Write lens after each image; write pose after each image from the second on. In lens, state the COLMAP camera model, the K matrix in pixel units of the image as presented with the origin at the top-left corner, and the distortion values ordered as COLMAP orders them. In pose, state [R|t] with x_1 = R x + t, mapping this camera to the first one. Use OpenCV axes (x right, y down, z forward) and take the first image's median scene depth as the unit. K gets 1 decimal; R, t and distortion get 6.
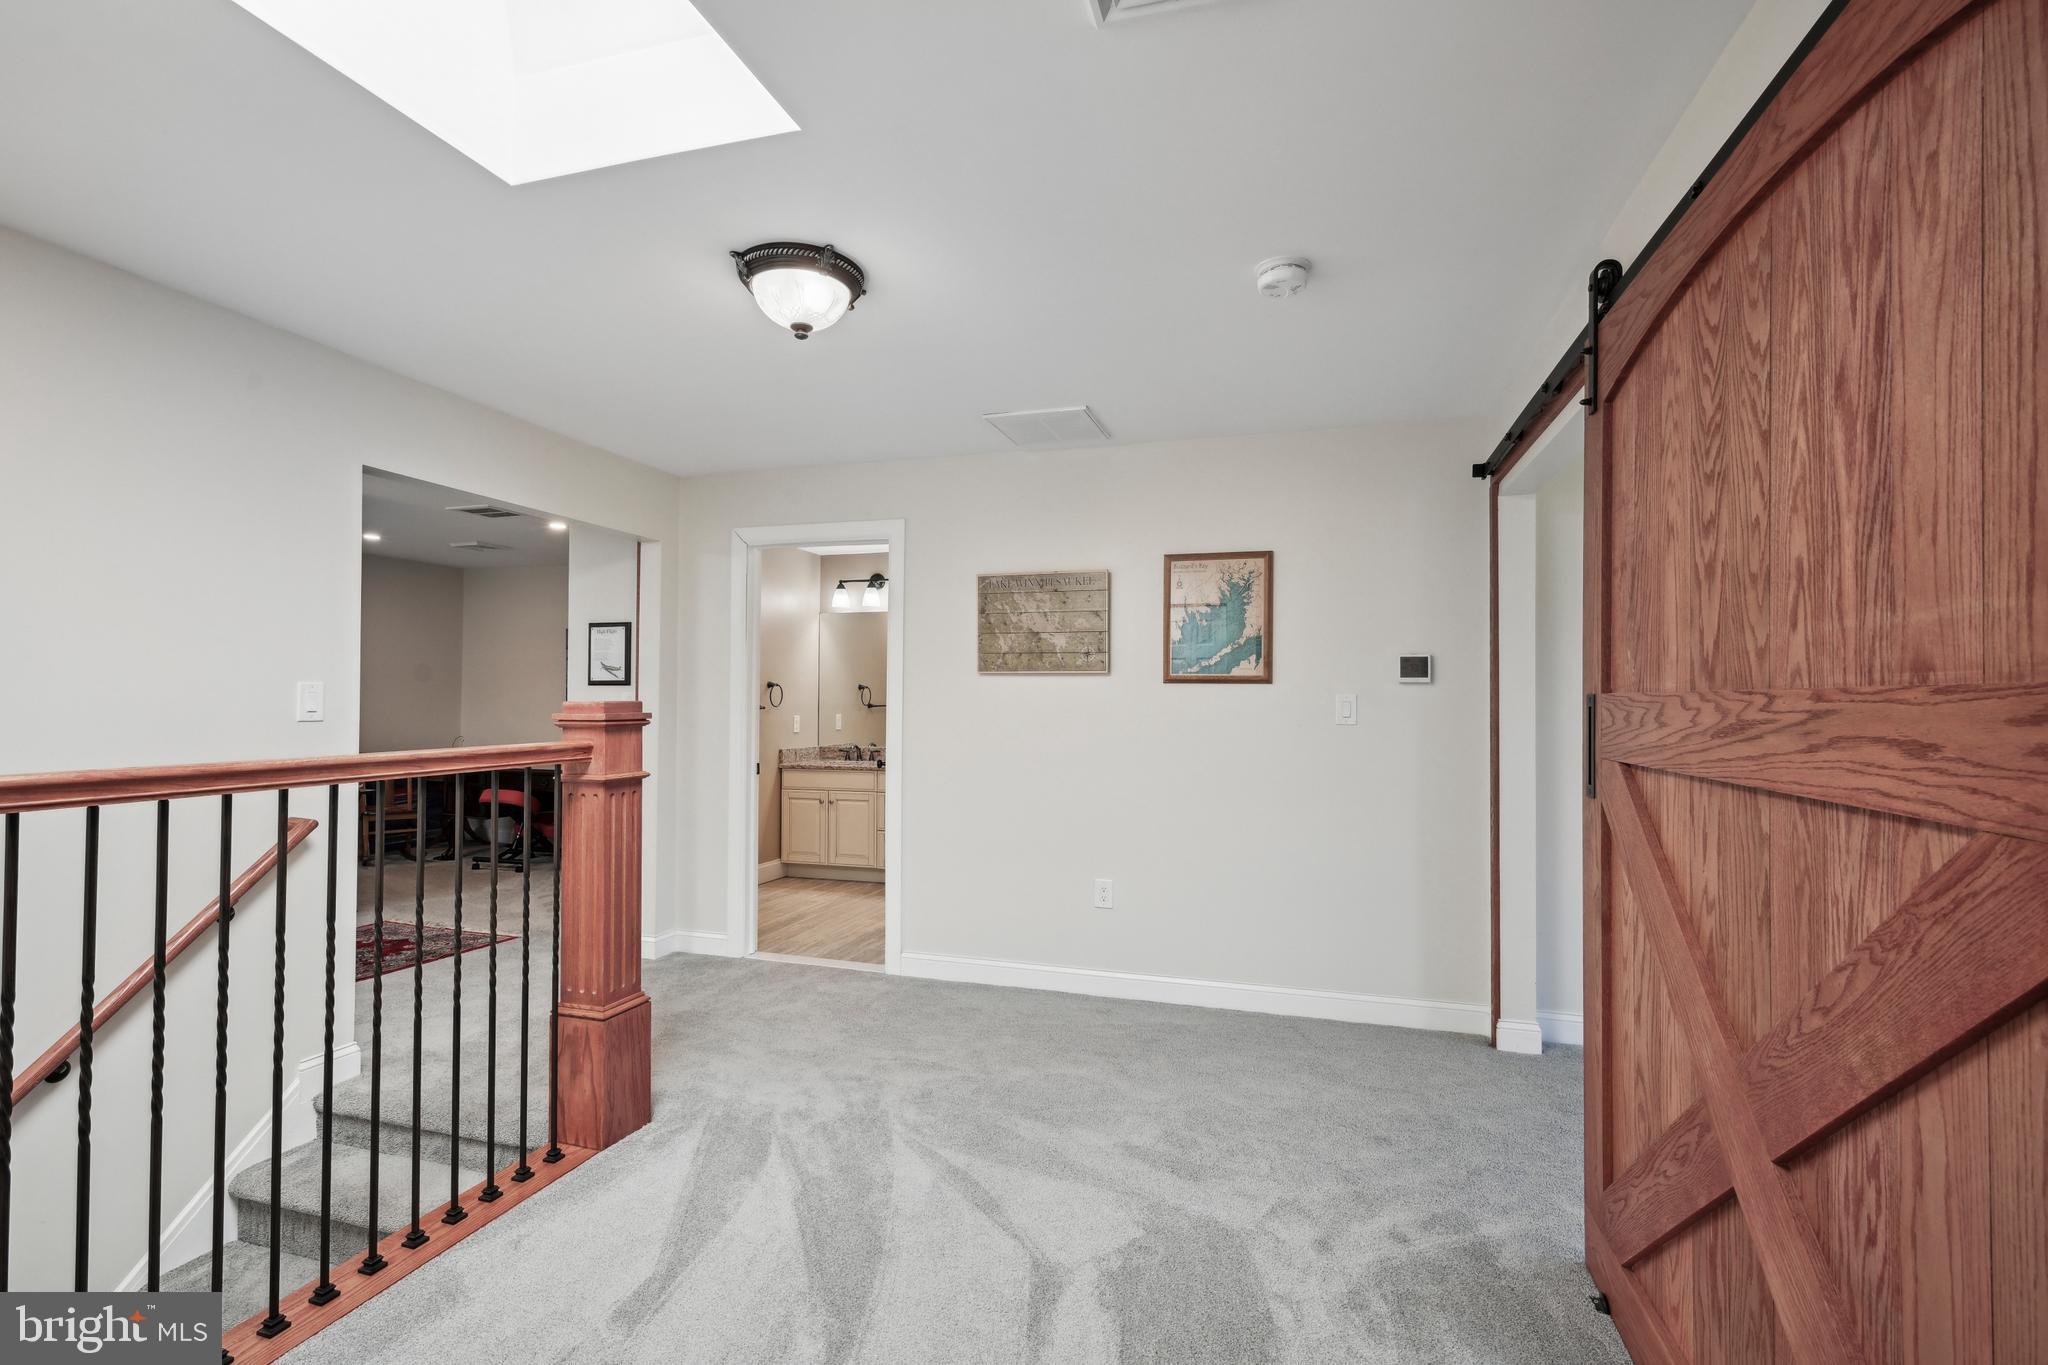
lens RADIAL K [[899.9, 0, 1025.3], [0, 899.9, 694.6], [0, 0, 1]] dist [-0.001735, 0.000603]
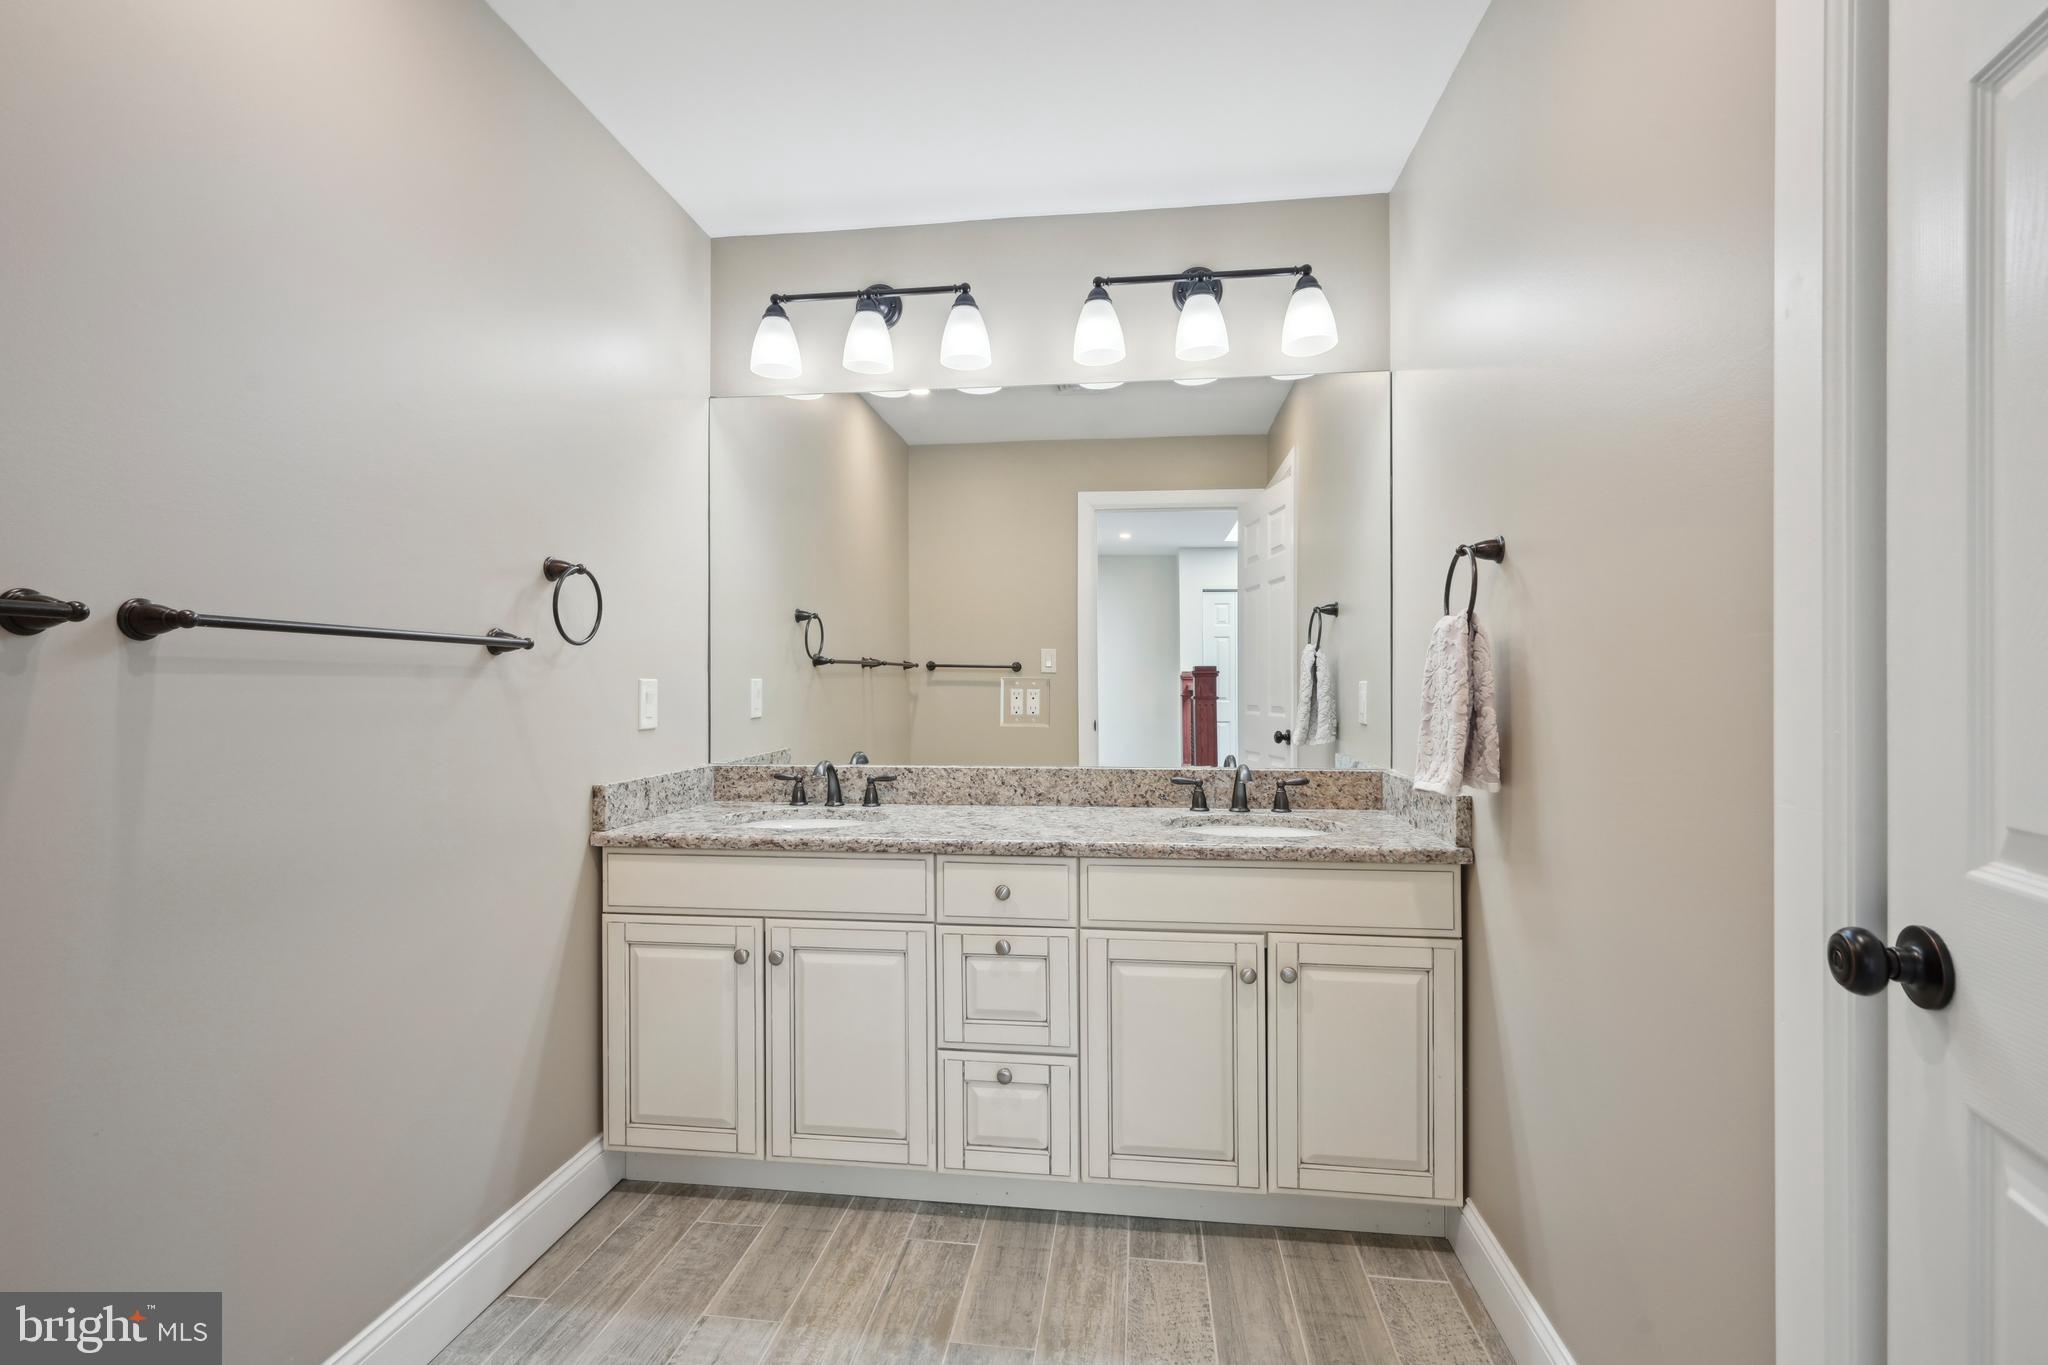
lens RADIAL K [[899.9, 0, 1026.3], [0, 899.9, 688.3], [0, 0, 1]] dist [-0.001735, 0.000603]
pose [[0.984641, -0.007459, 0.174431, -0.179172], [0.004186, 0.999808, 0.019125, 0.021467], [-0.174540, -0.018102, 0.984484, 0.666236]]
